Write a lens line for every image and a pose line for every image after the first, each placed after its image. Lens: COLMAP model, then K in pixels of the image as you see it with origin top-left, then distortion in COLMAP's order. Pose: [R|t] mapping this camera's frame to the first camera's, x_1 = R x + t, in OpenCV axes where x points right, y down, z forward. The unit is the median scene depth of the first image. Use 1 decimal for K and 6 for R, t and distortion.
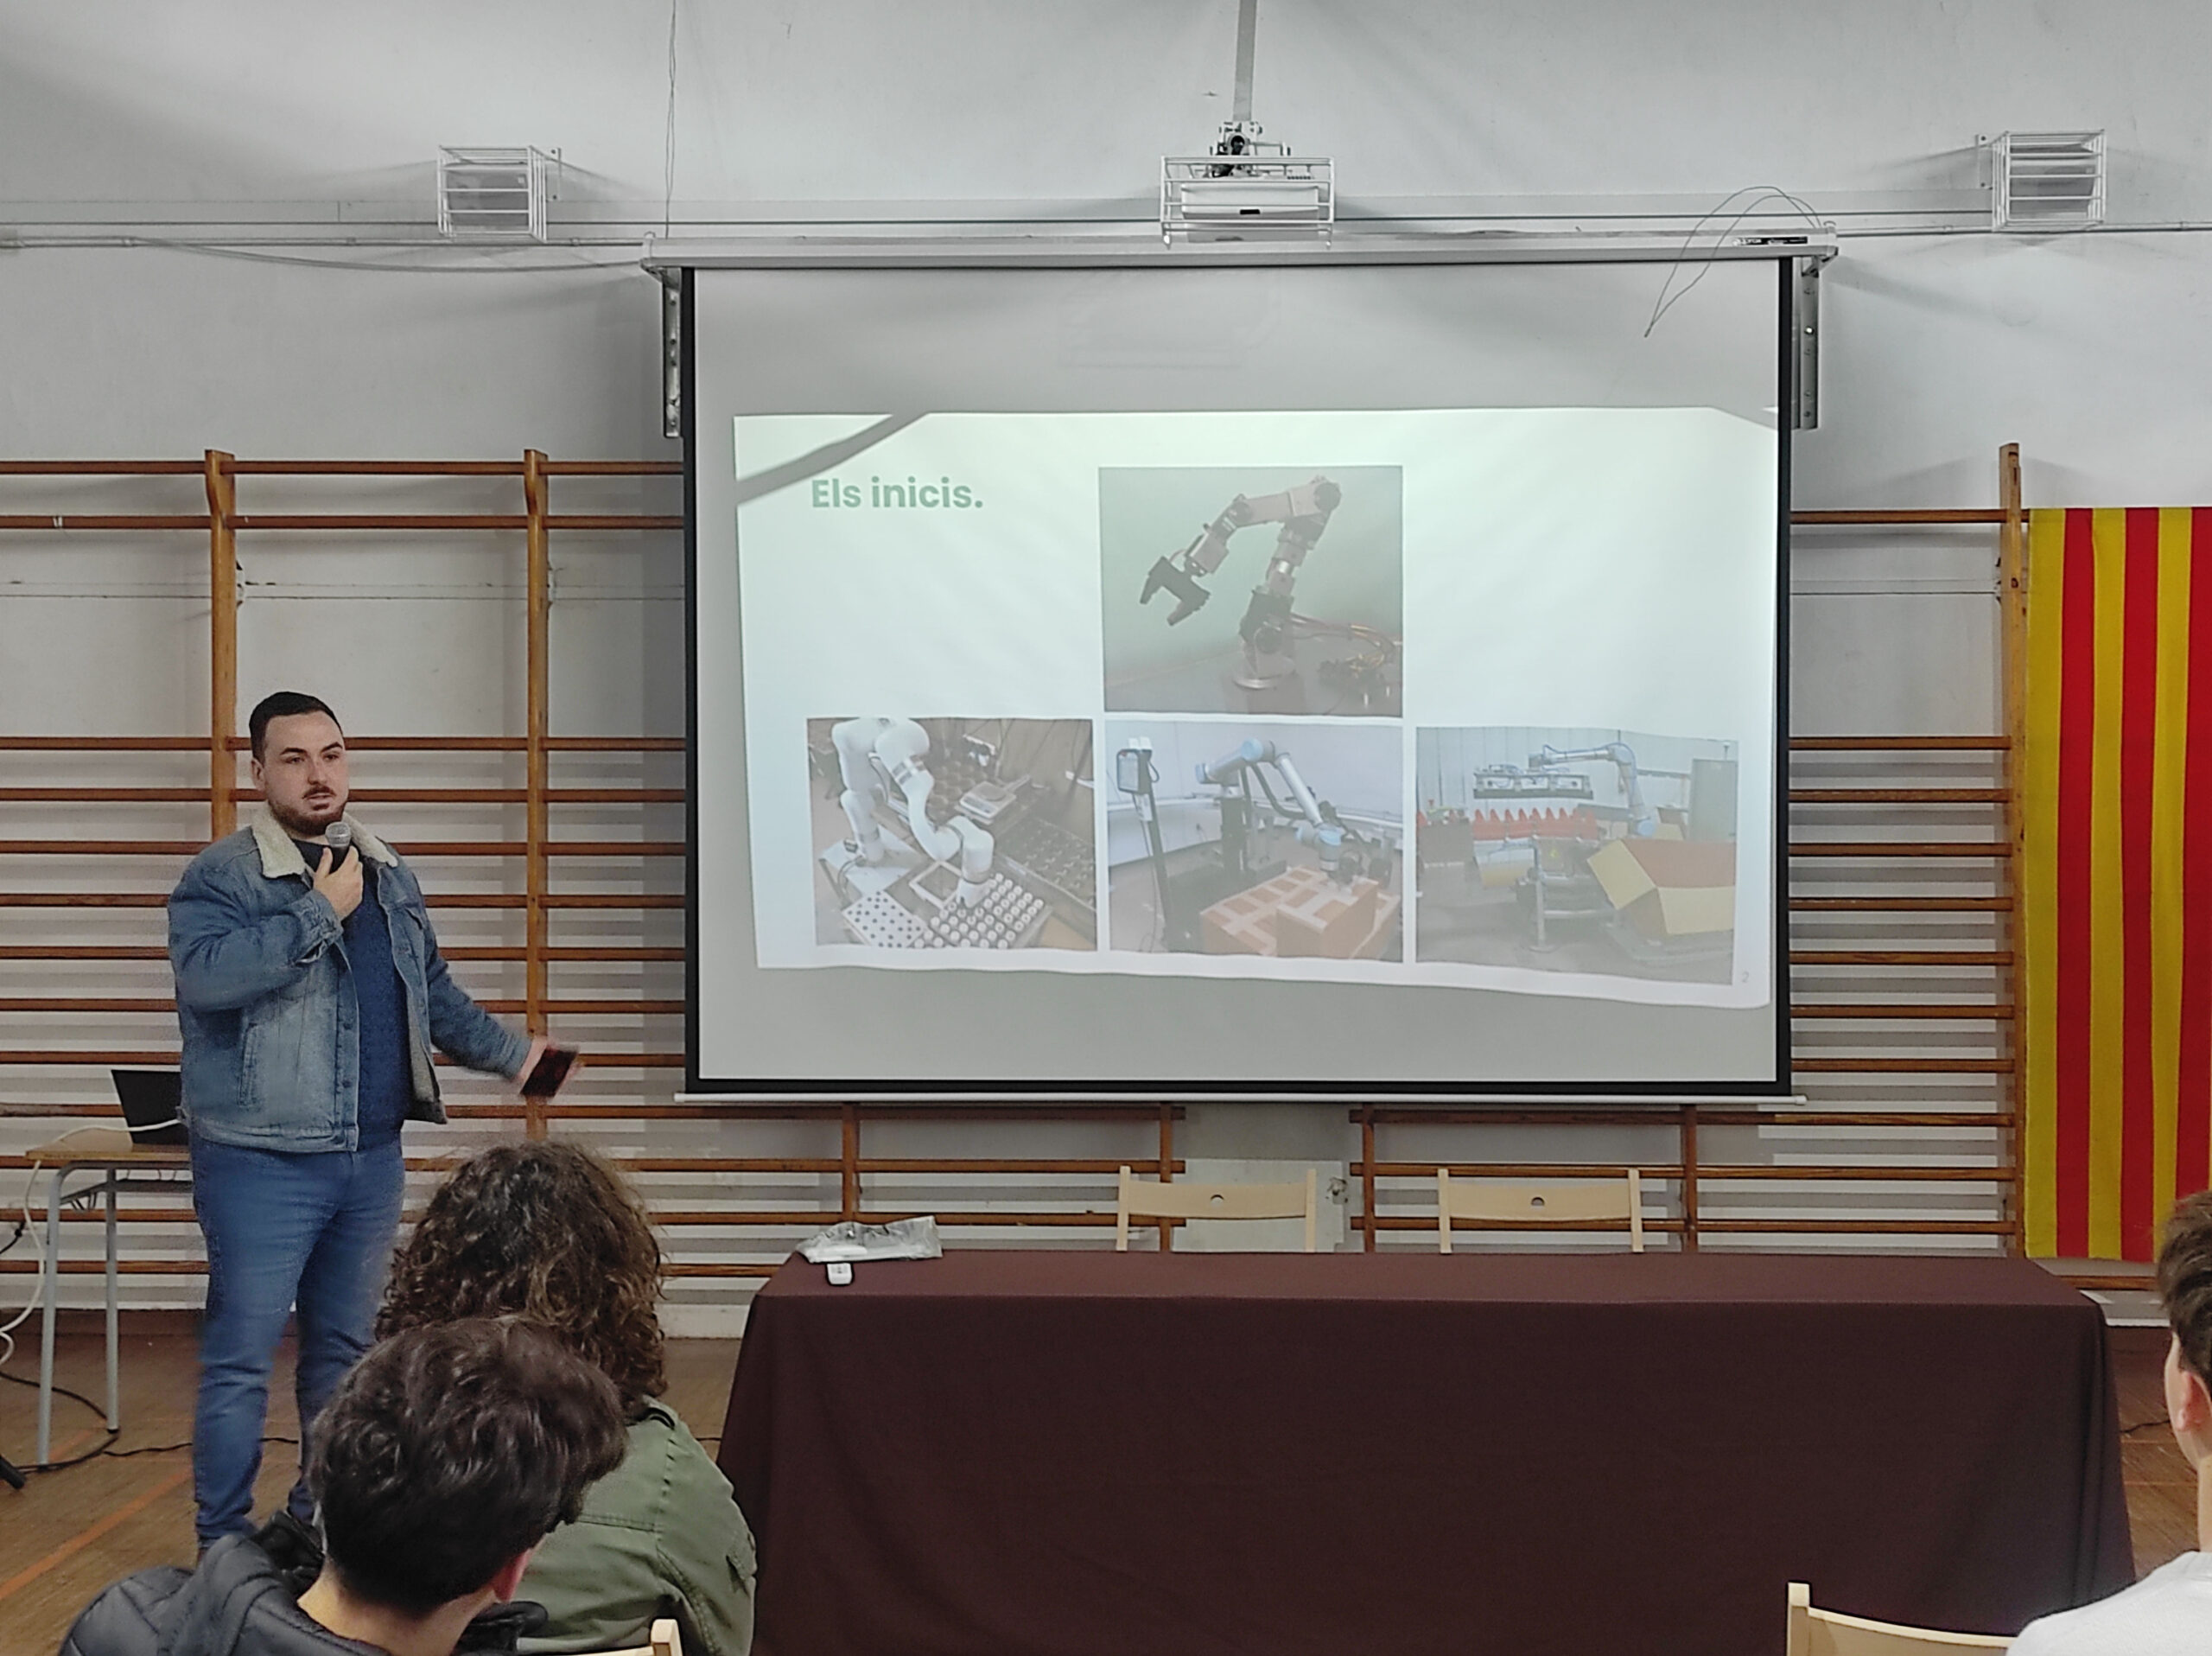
lens RADIAL K [[2916.7, 0, 1106.0], [0, 2916.7, 828.0], [0, 0, 1]] dist [-0.117994, 0.498471]
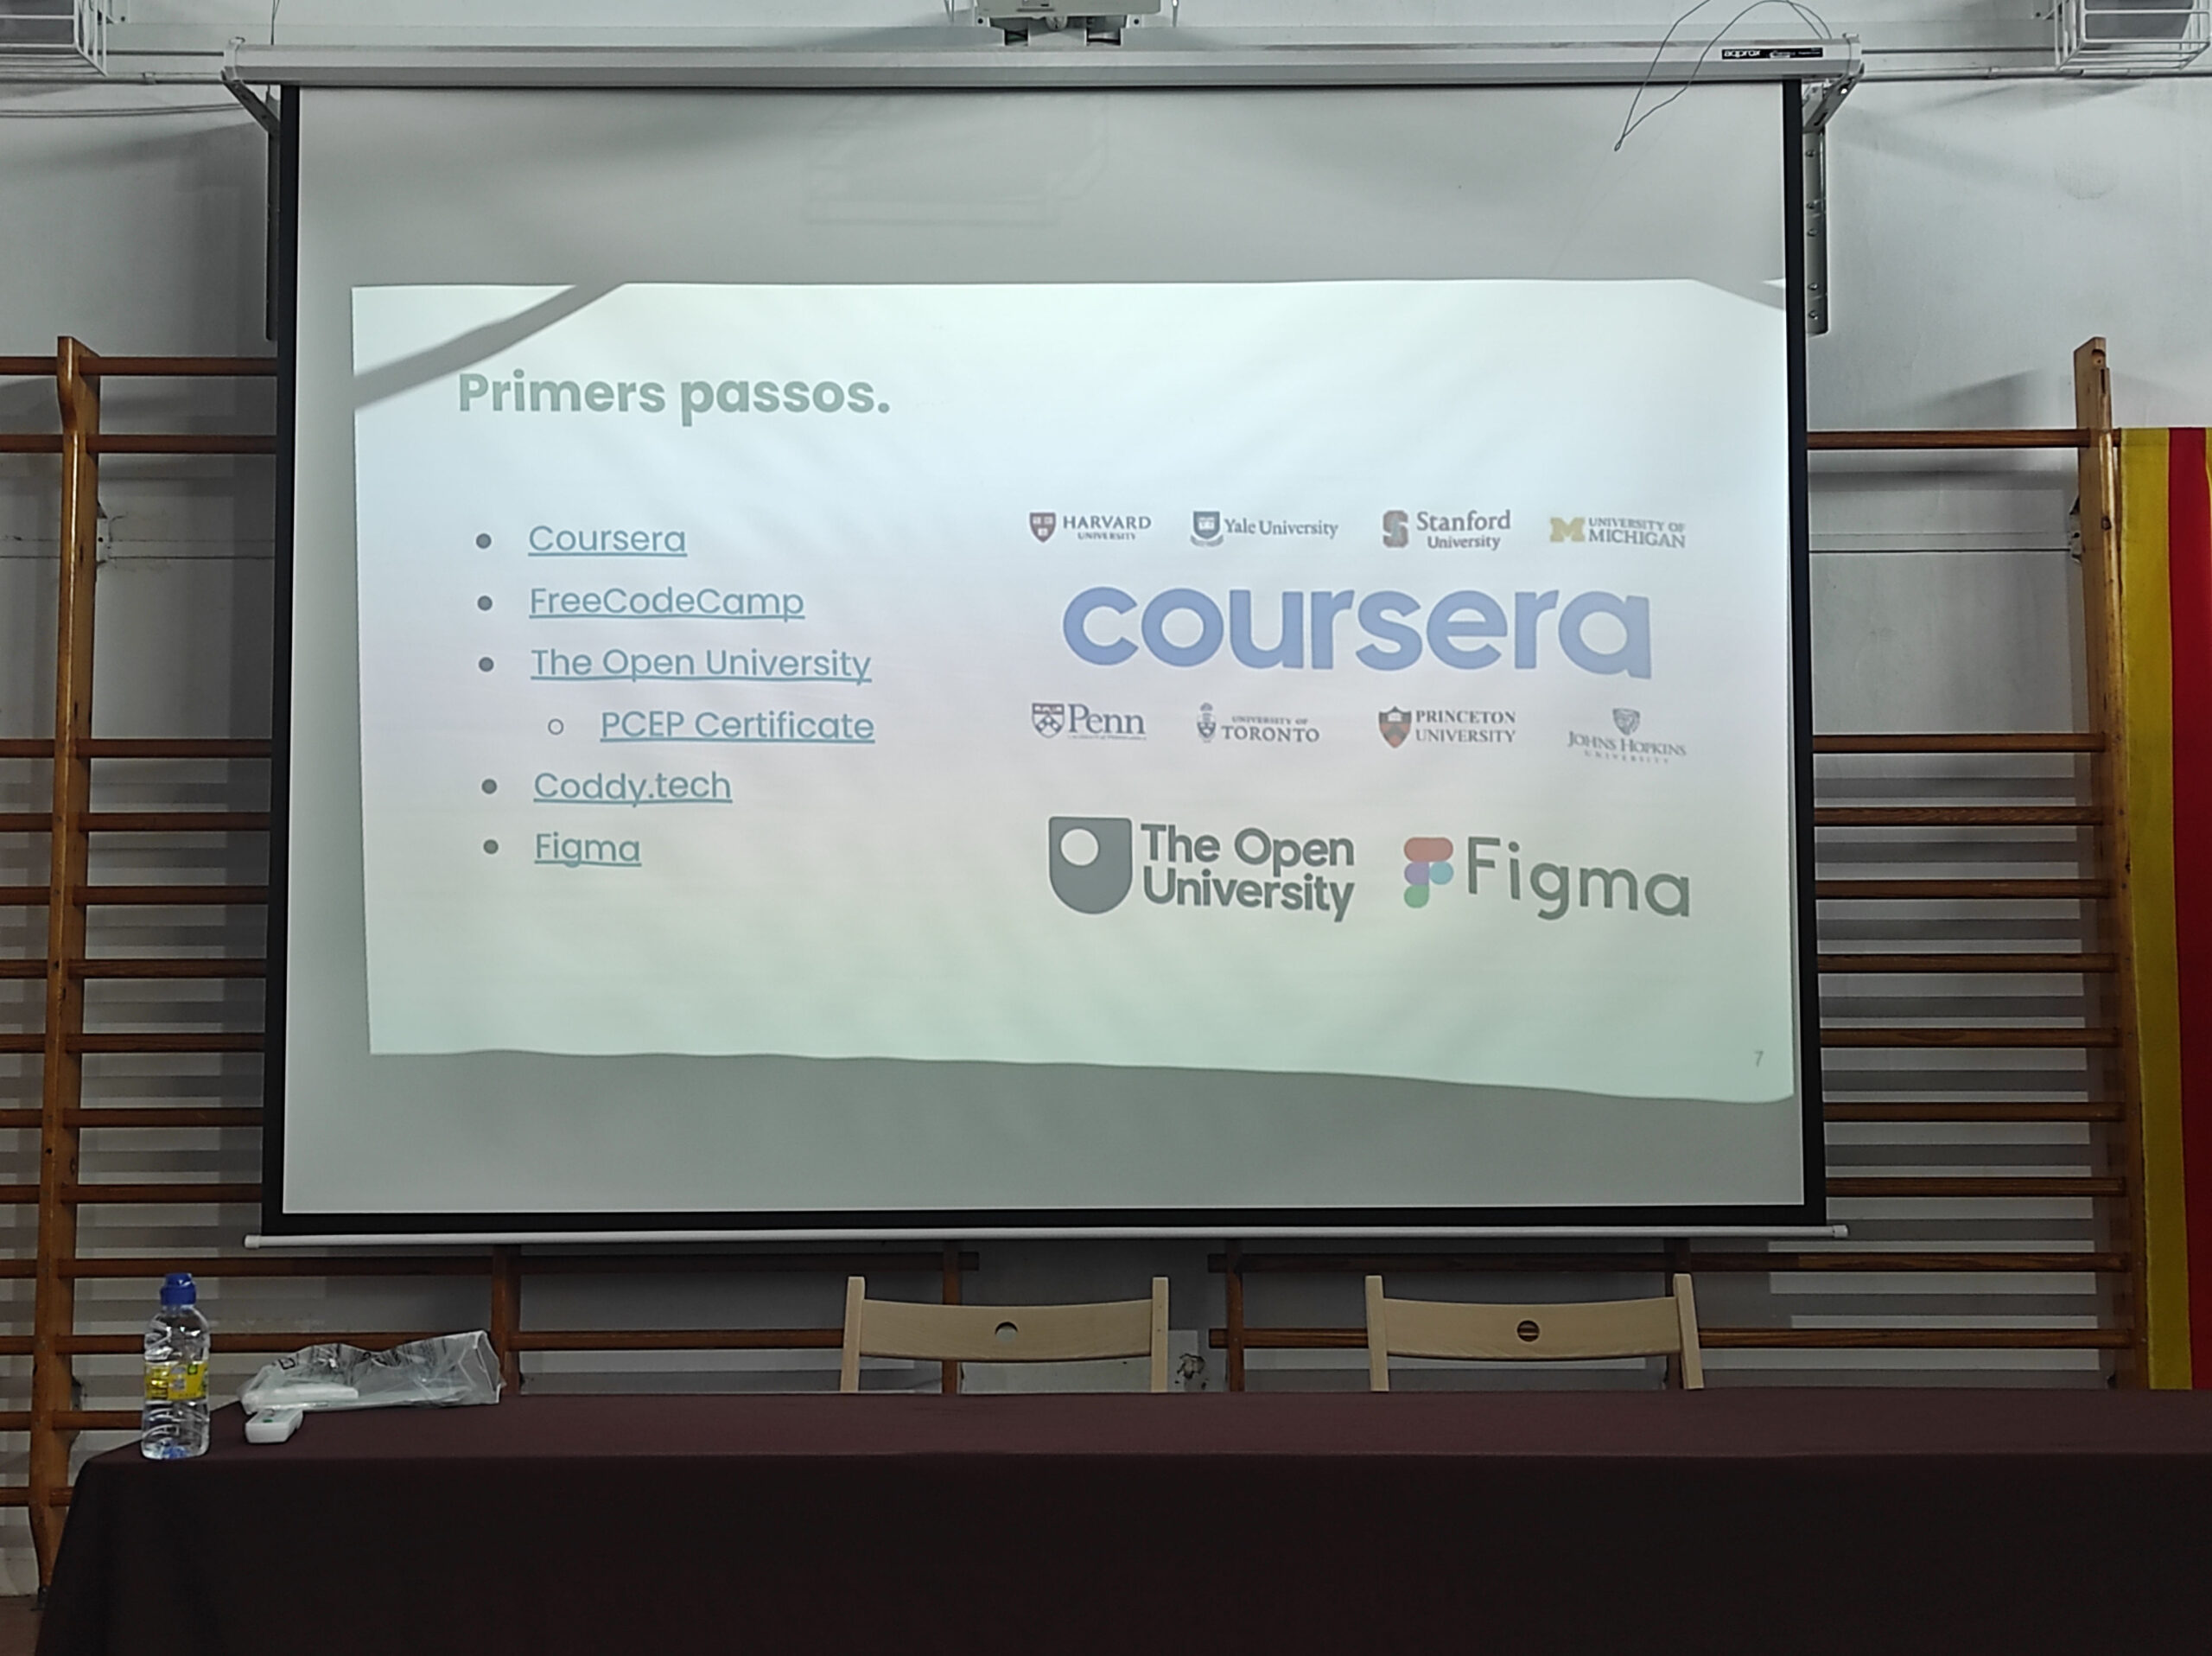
lens RADIAL K [[2916.7, 0, 1106.0], [0, 2916.7, 828.0], [0, 0, 1]] dist [-0.117994, 0.498471]
pose [[0.998373, 0.002311, 0.056979, 0.018224], [0.002999, 0.995667, -0.092940, 0.059320], [-0.056947, 0.092959, 0.994040, 0.287527]]
